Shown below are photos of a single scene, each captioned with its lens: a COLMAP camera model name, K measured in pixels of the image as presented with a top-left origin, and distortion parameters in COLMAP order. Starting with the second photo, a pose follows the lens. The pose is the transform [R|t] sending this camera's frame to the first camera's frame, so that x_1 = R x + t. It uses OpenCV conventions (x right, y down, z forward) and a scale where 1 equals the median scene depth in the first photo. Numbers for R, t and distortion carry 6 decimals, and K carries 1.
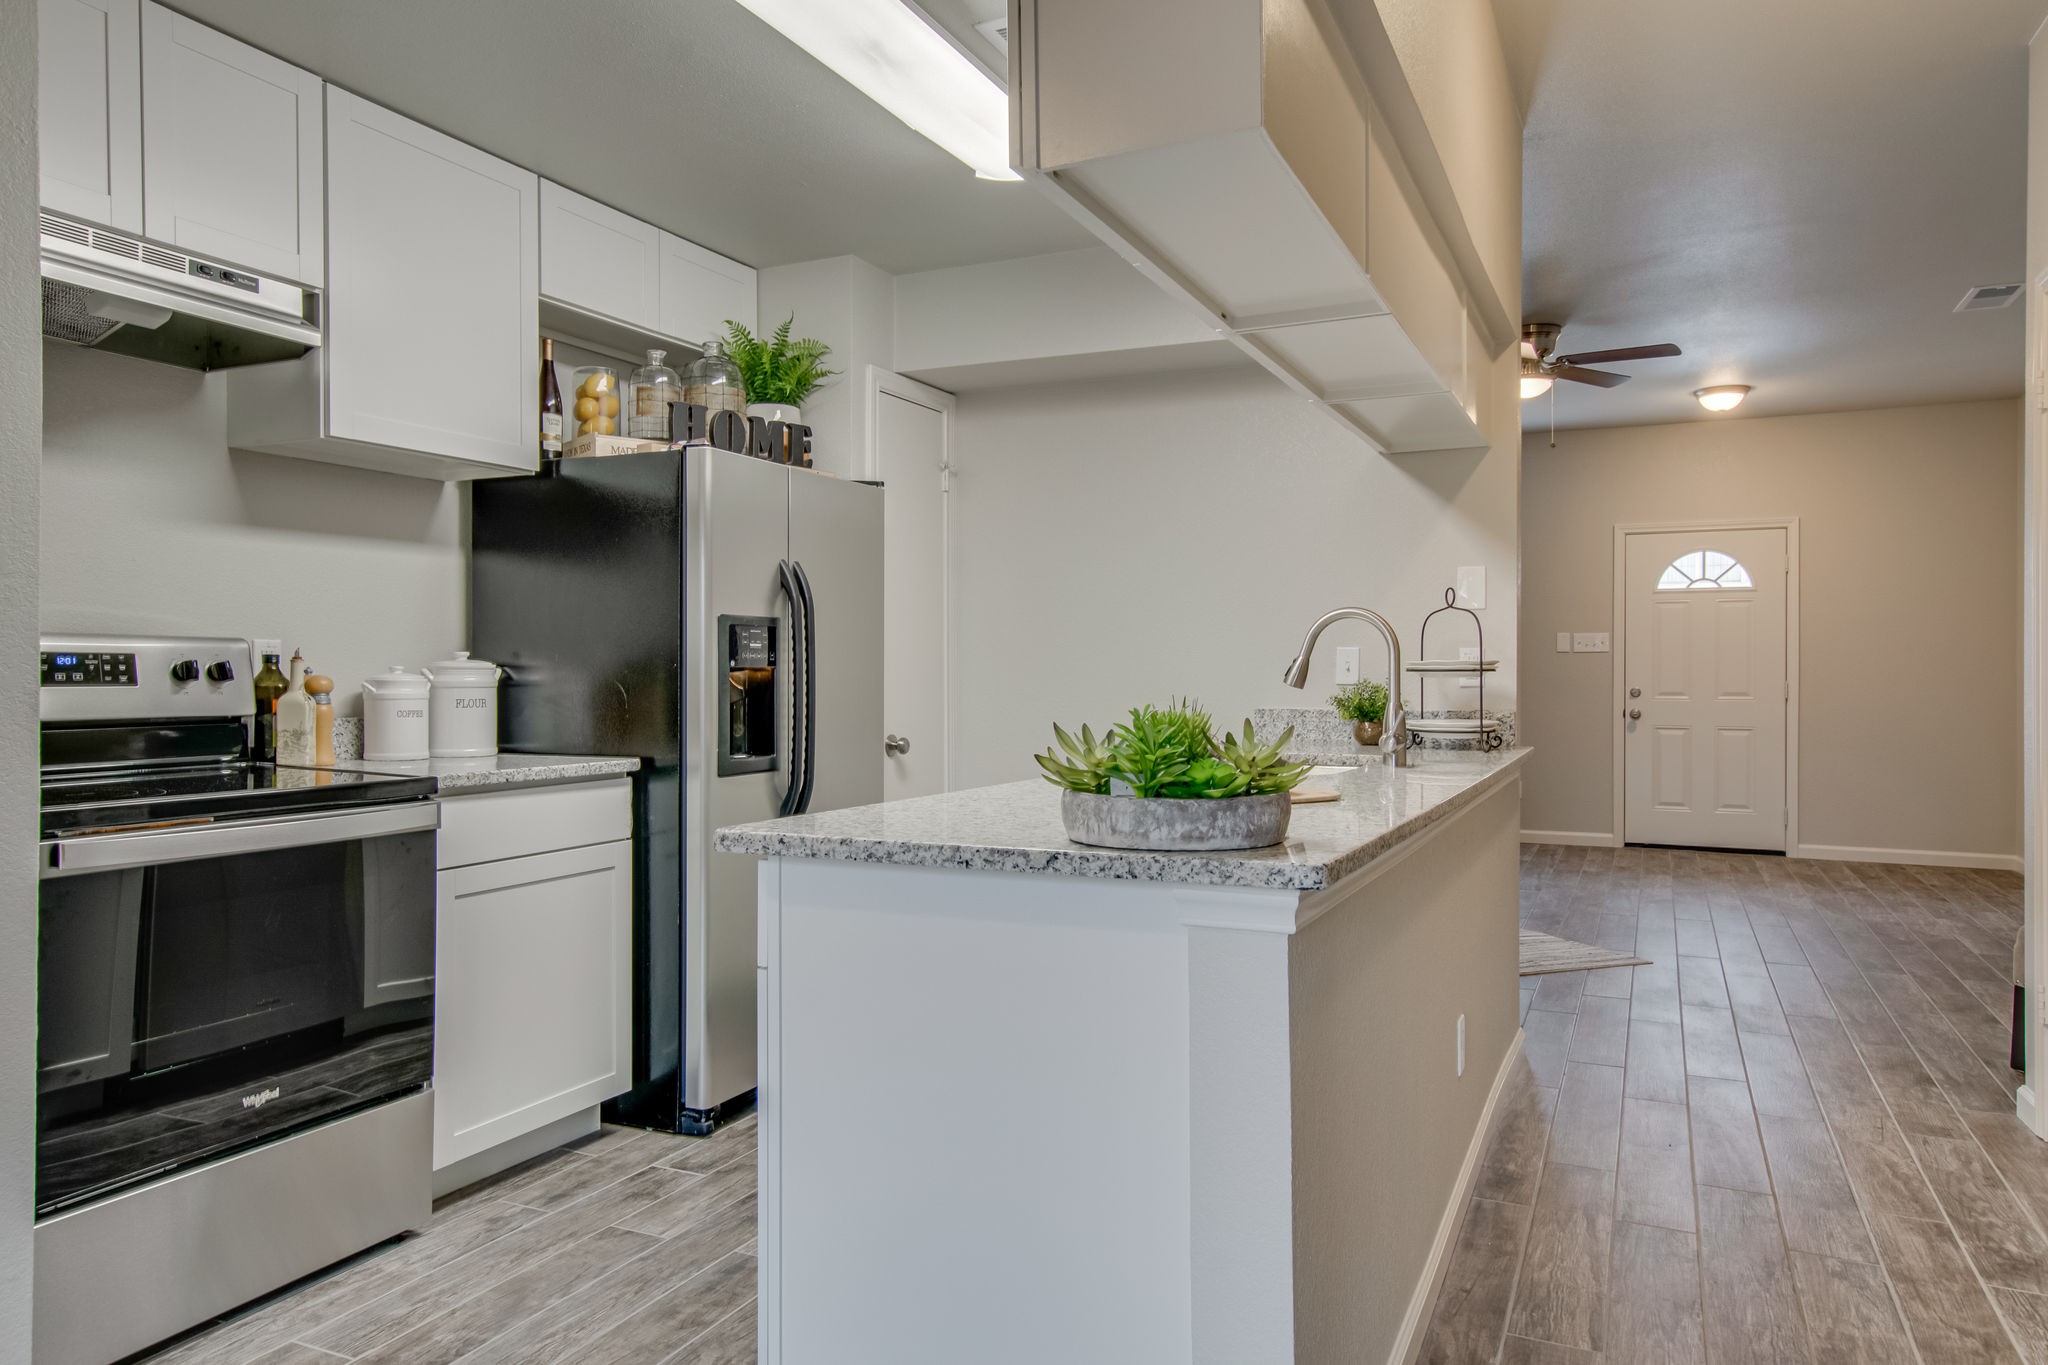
lens RADIAL K [[1369.9, 0, 1018.9], [0, 1369.9, 677.5], [0, 0, 1]] dist [0.000354, 0.037033]
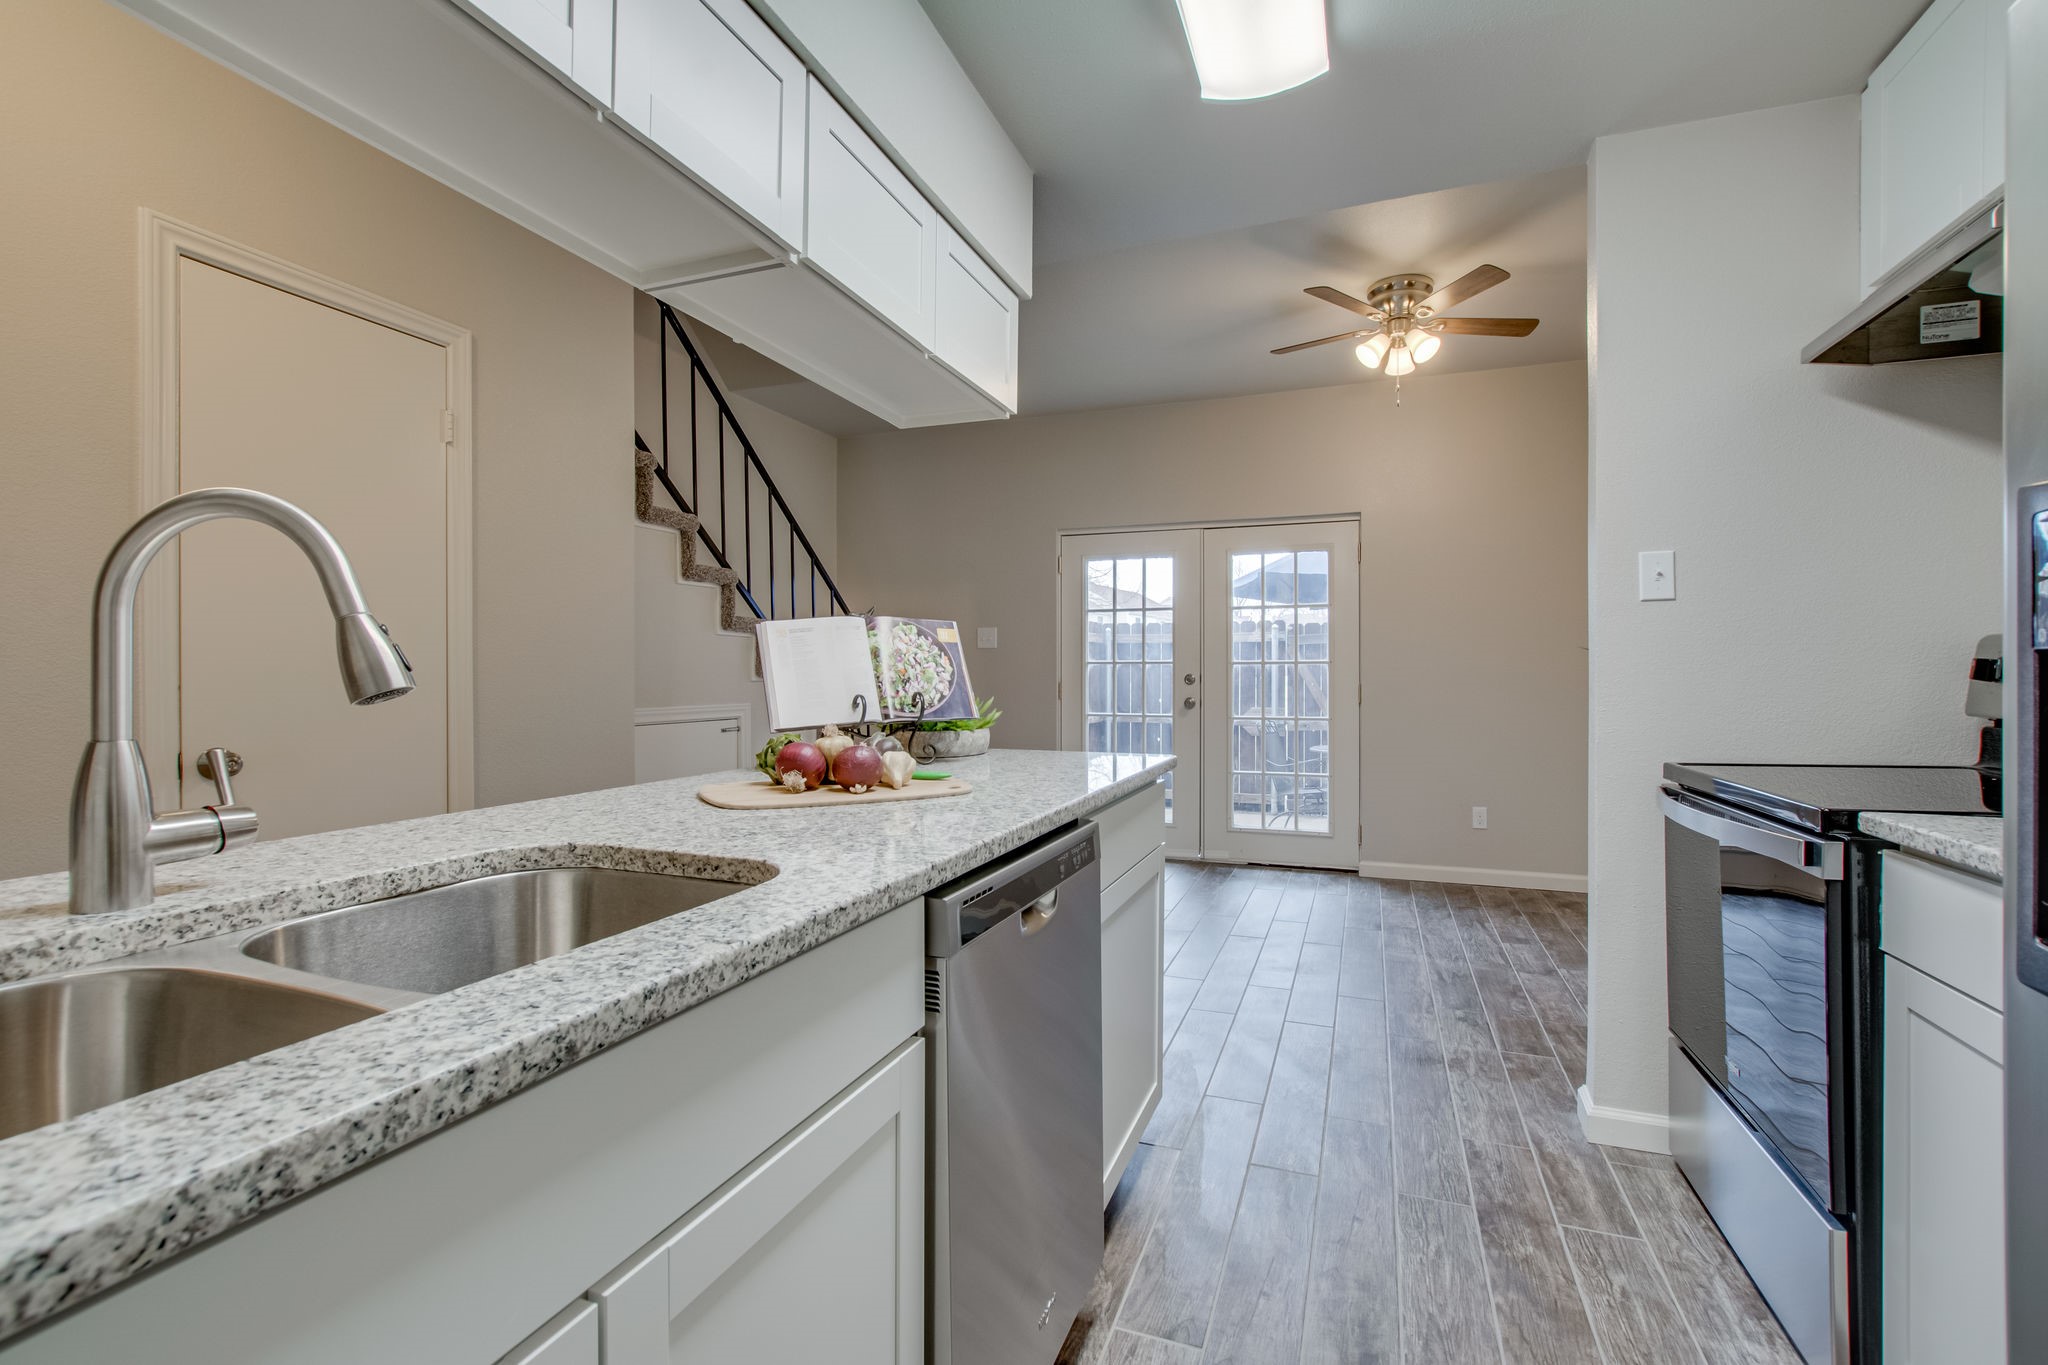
lens RADIAL K [[901.1, 0, 1015.9], [0, 901.1, 688.6], [0, 0, 1]] dist [-0.008215, 0.000888]
pose [[-0.998158, -0.001530, -0.060645, 0.036138], [-0.002777, 0.999786, 0.020481, -0.000872], [0.060601, 0.020612, -0.997949, 1.181251]]
